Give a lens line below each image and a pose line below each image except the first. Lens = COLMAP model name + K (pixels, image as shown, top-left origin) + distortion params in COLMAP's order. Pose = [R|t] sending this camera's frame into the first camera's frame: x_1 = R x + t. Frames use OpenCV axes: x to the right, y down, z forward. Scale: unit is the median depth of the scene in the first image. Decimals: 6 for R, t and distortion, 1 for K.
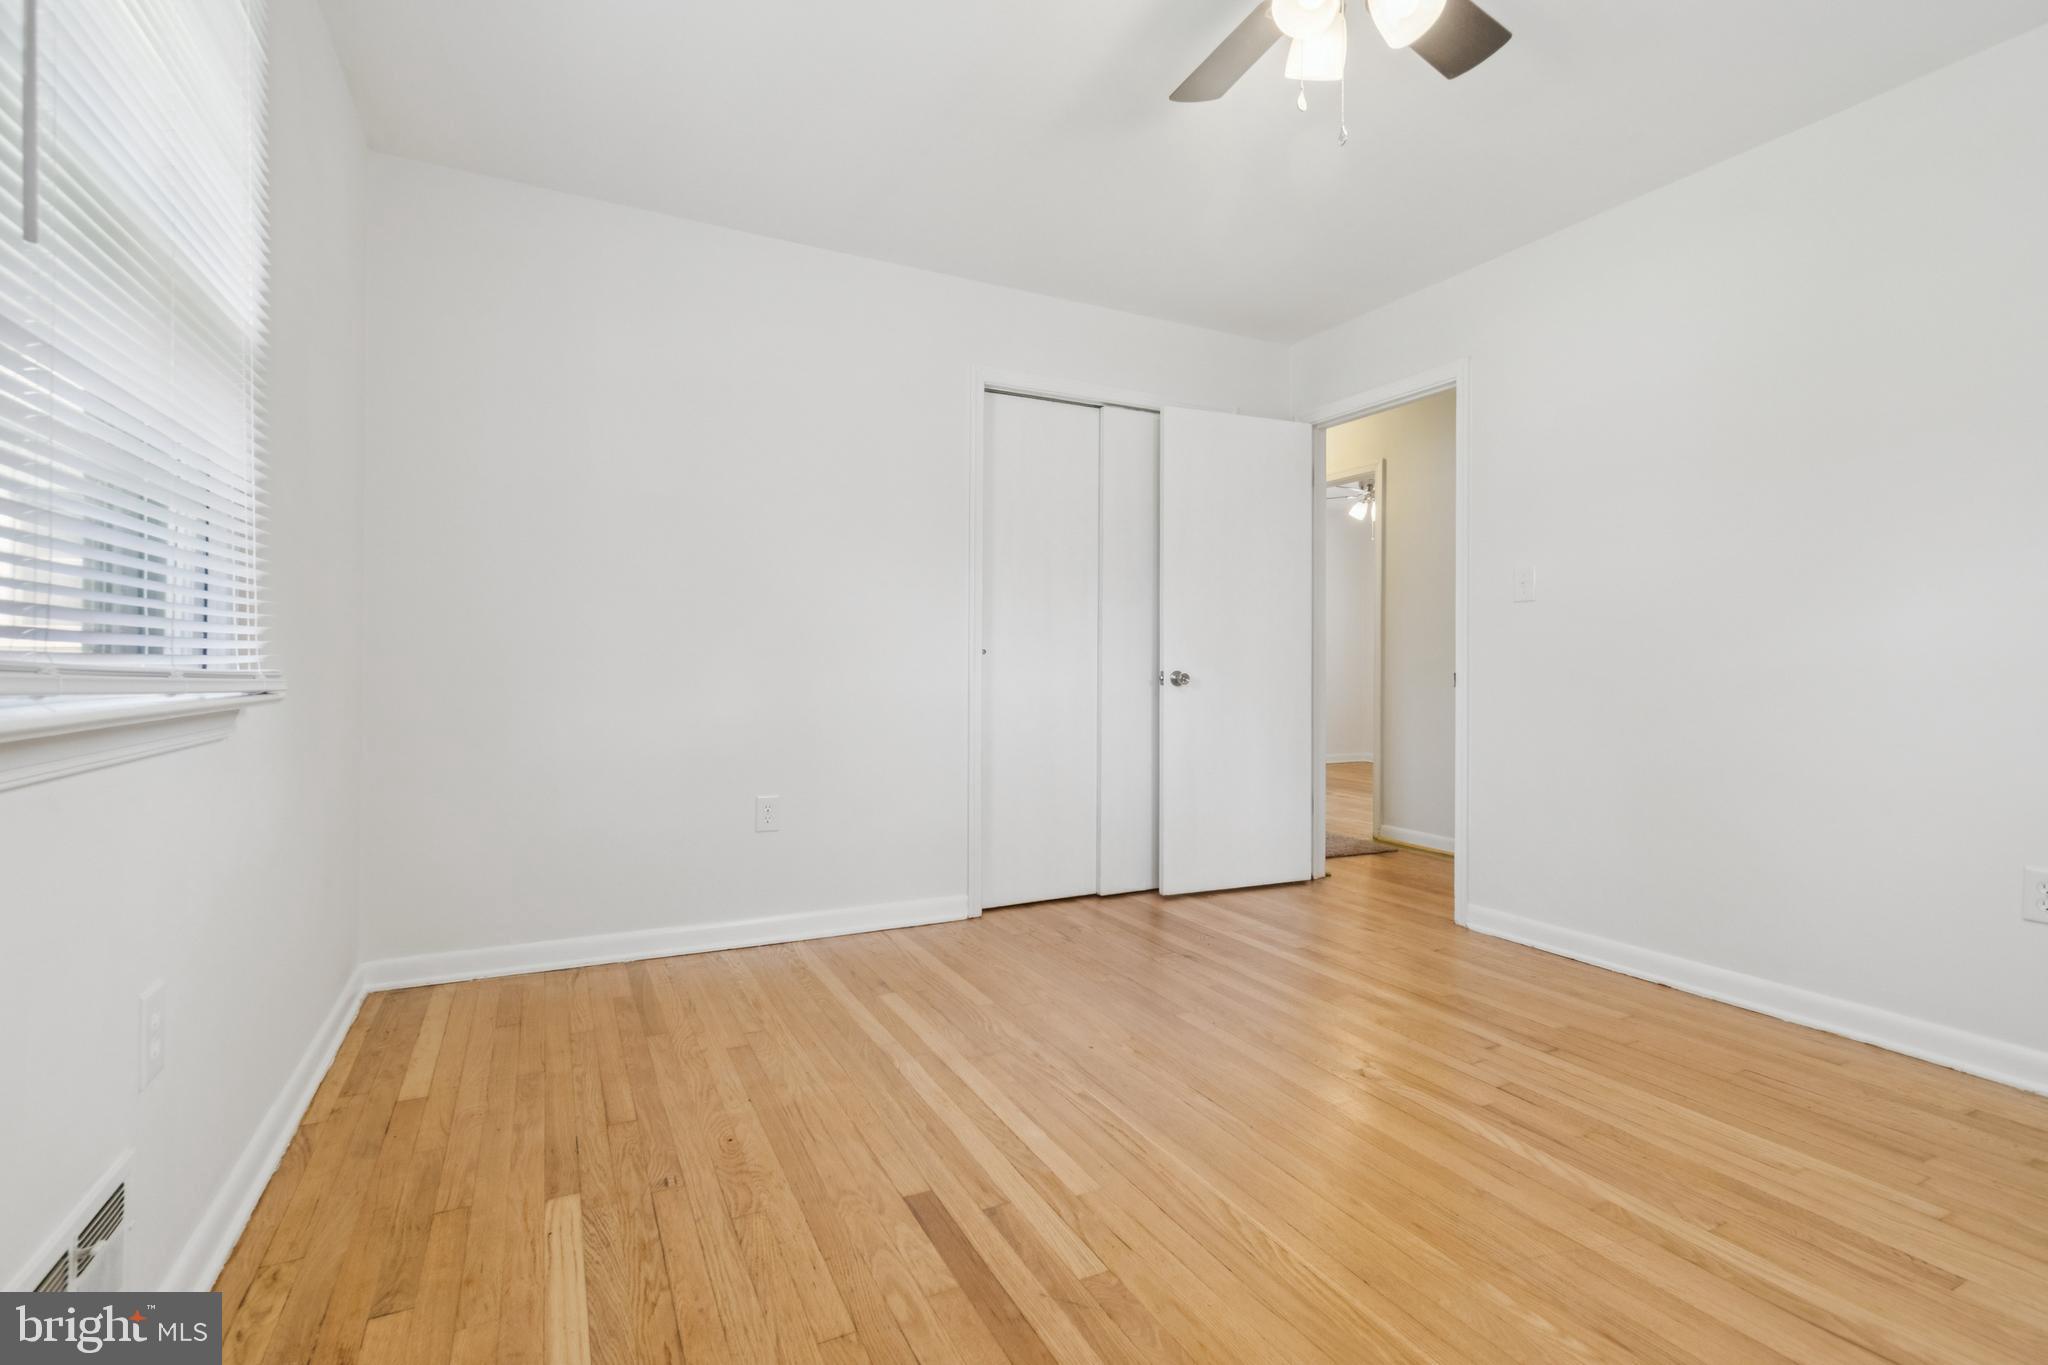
lens RADIAL K [[931.1, 0, 973.3], [0, 931.1, 653.2], [0, 0, 1]] dist [-0.000704, -0.001752]
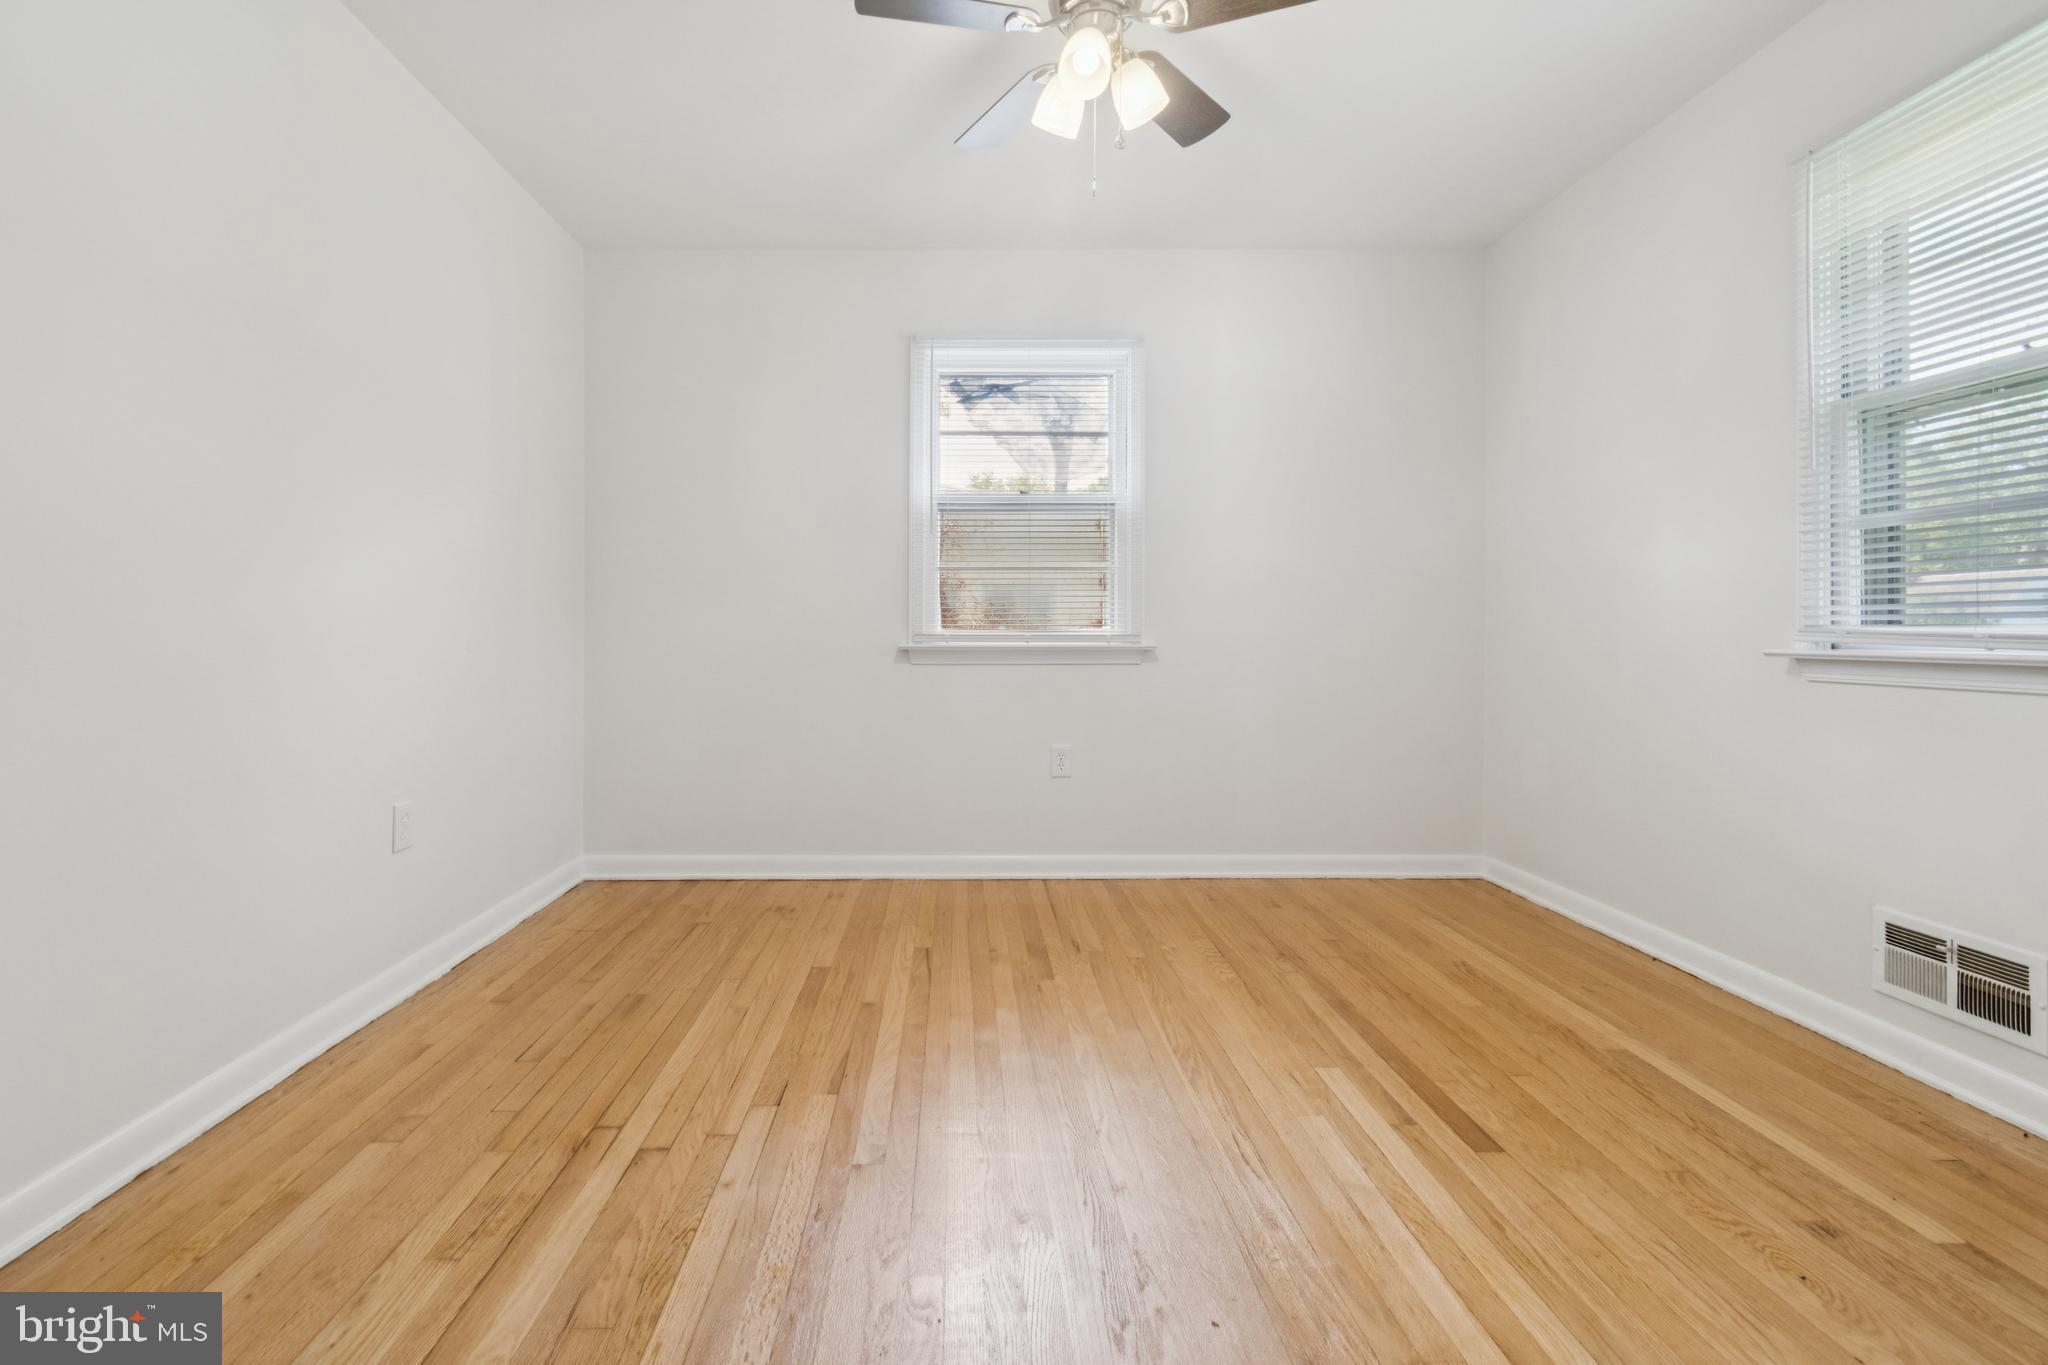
lens RADIAL K [[931.1, 0, 973.3], [0, 931.1, 653.2], [0, 0, 1]] dist [-0.000704, -0.001752]
pose [[-0.918813, -0.014582, 0.394424, 0.064299], [-0.008849, 0.999827, 0.016349, 0.028293], [-0.394594, 0.011531, -0.918783, 2.131001]]
